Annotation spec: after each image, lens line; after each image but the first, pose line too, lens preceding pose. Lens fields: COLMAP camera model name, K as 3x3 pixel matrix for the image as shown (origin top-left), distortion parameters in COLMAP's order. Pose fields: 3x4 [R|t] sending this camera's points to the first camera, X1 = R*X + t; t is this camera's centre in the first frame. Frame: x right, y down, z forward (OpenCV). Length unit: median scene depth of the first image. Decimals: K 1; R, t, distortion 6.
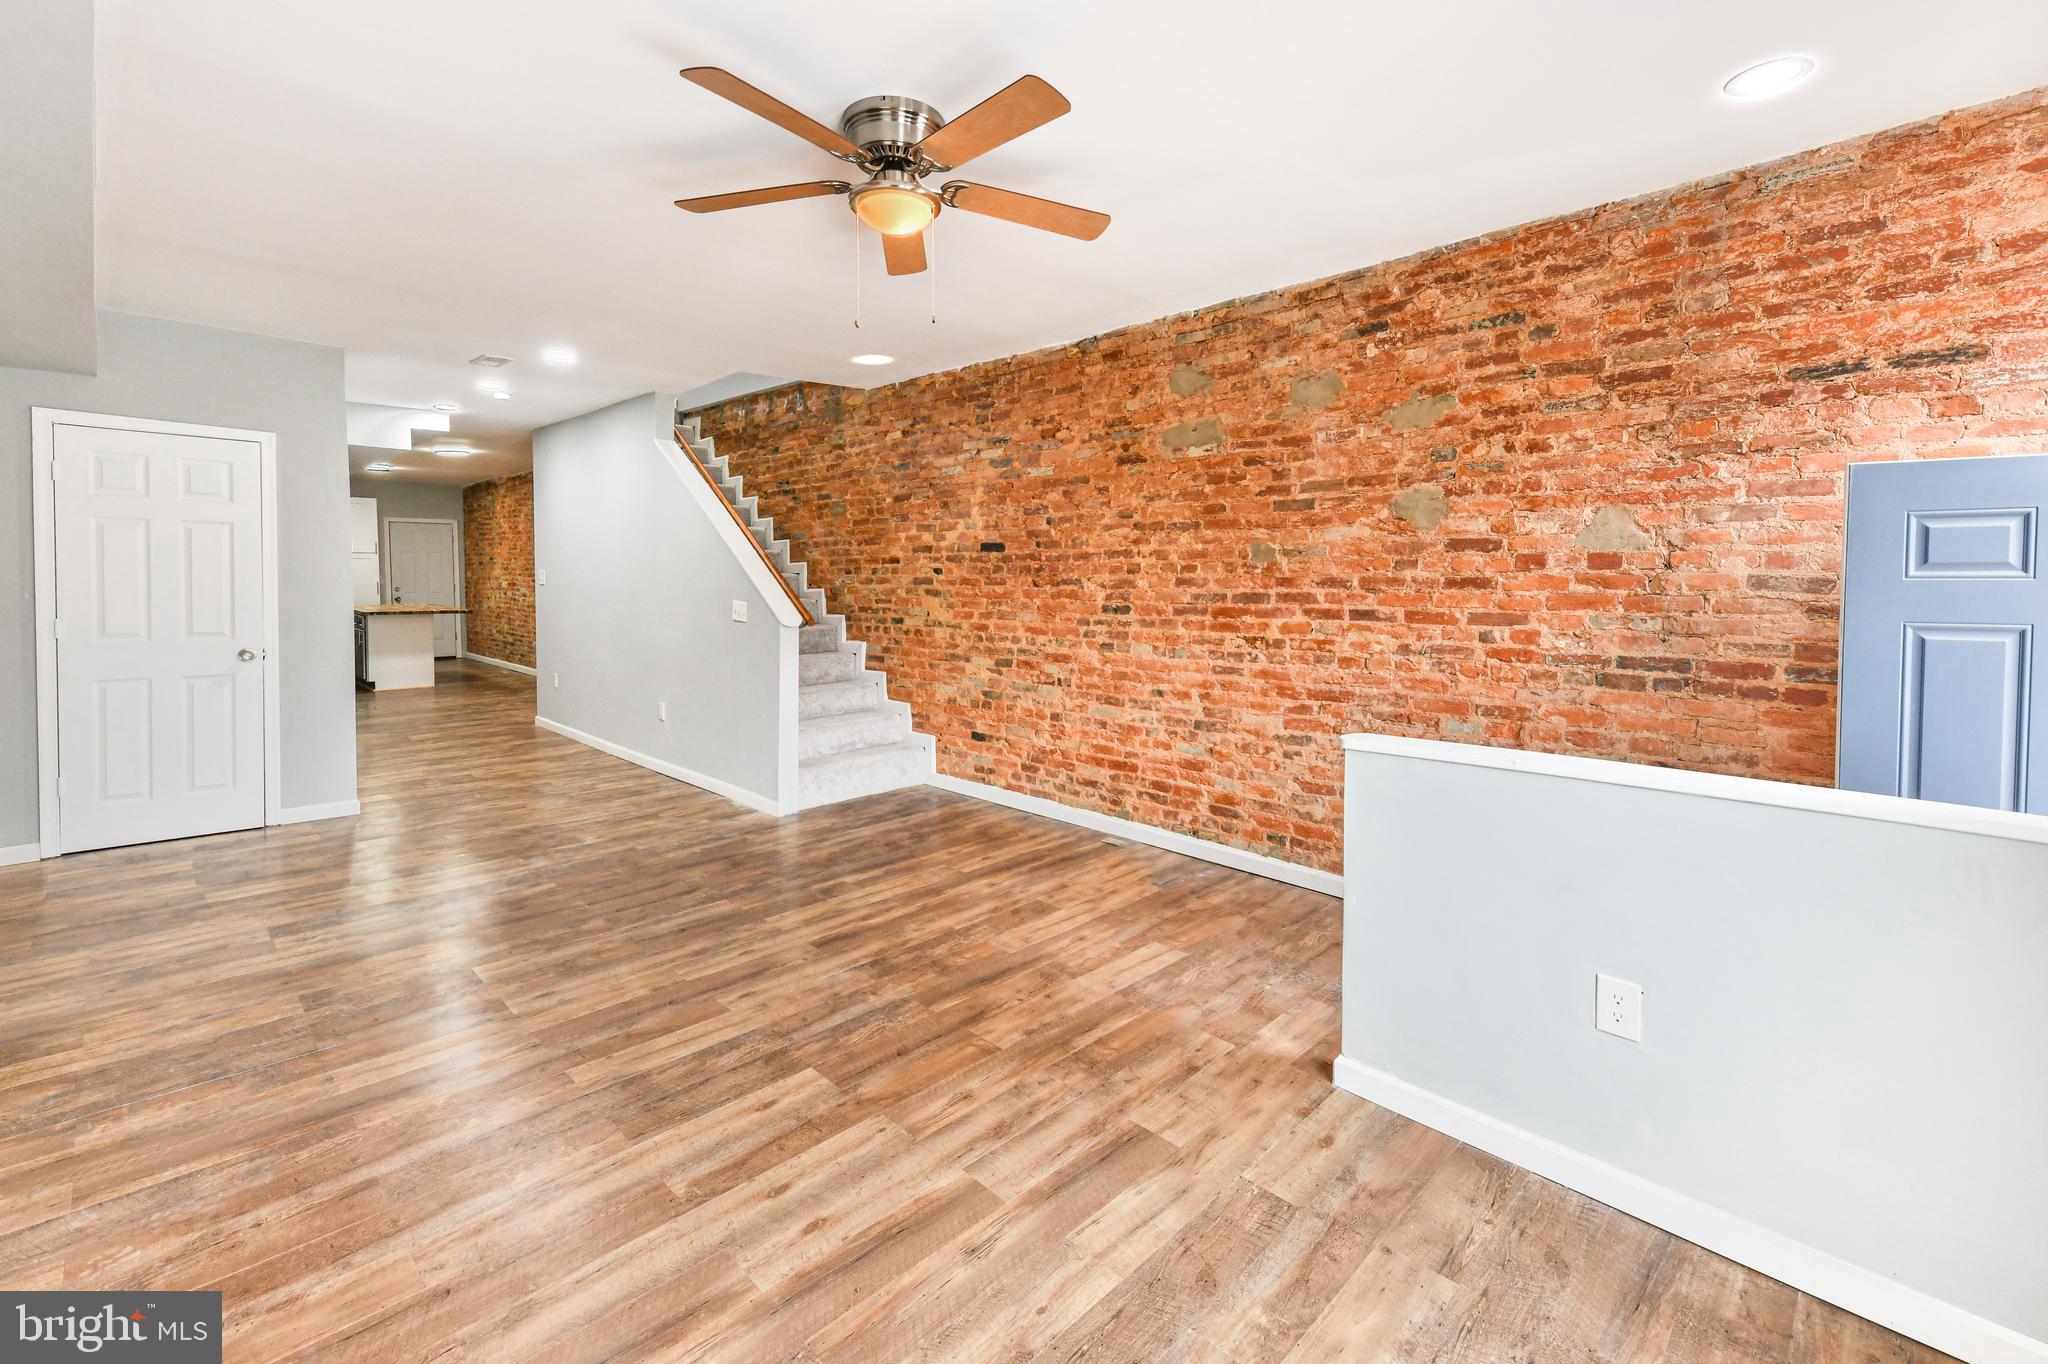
lens RADIAL K [[869.2, 0, 1054.8], [0, 869.2, 572.0], [0, 0, 1]] dist [0.002443, 0.000544]
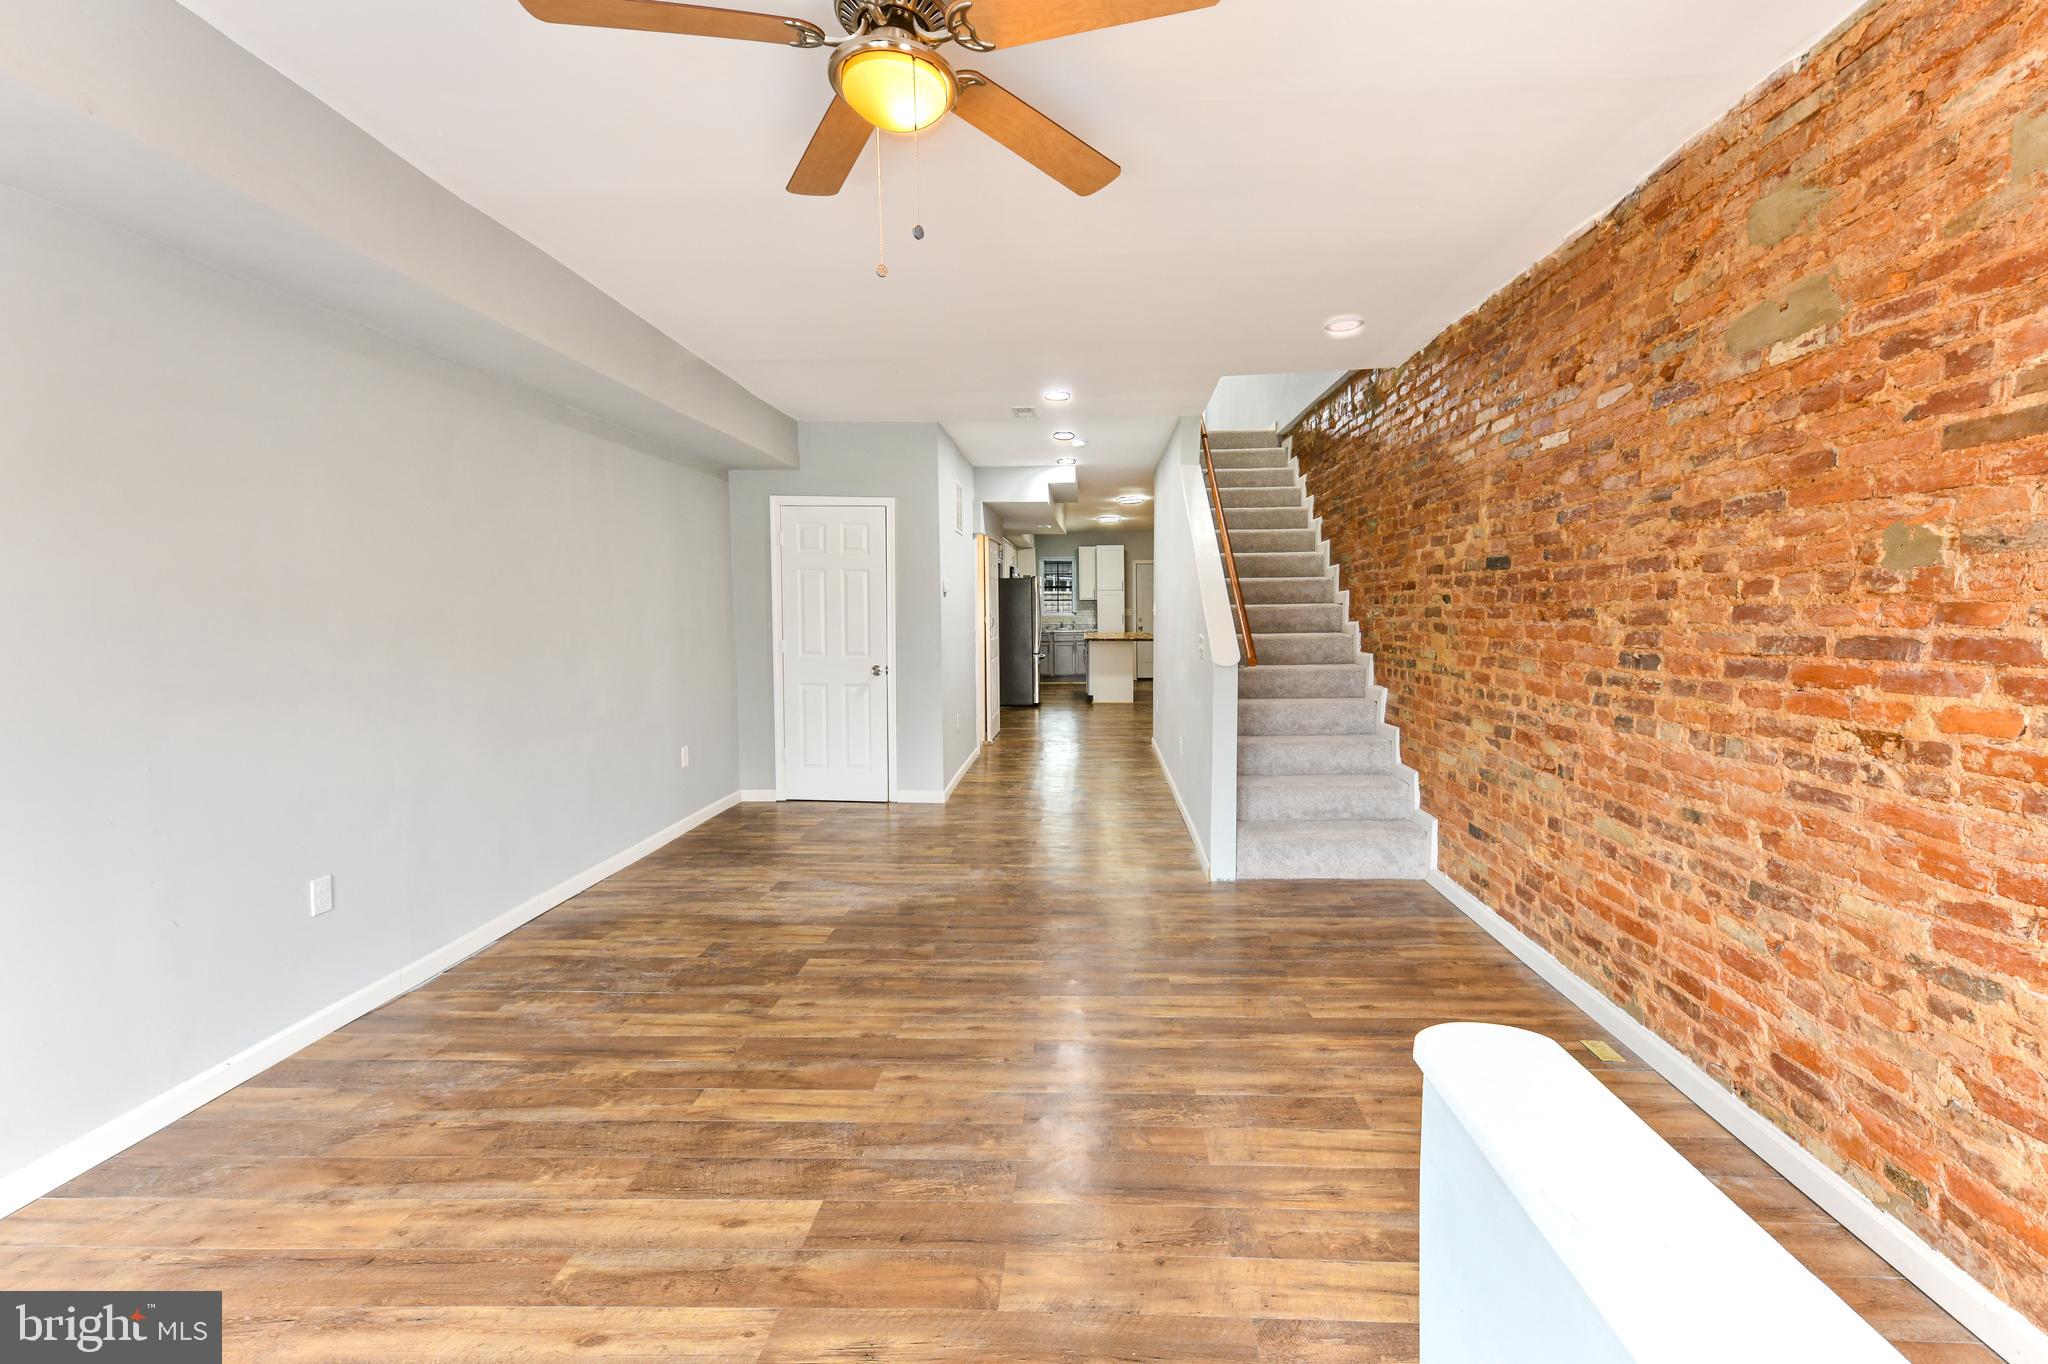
lens RADIAL K [[882.3, 0, 1071.2], [0, 882.3, 656.6], [0, 0, 1]] dist [0.043609, -0.012125]
pose [[0.679798, 0.033891, -0.732616, 0.258540], [0.010974, 0.998350, 0.056366, 0.002481], [0.733318, -0.046357, 0.678304, 0.323822]]
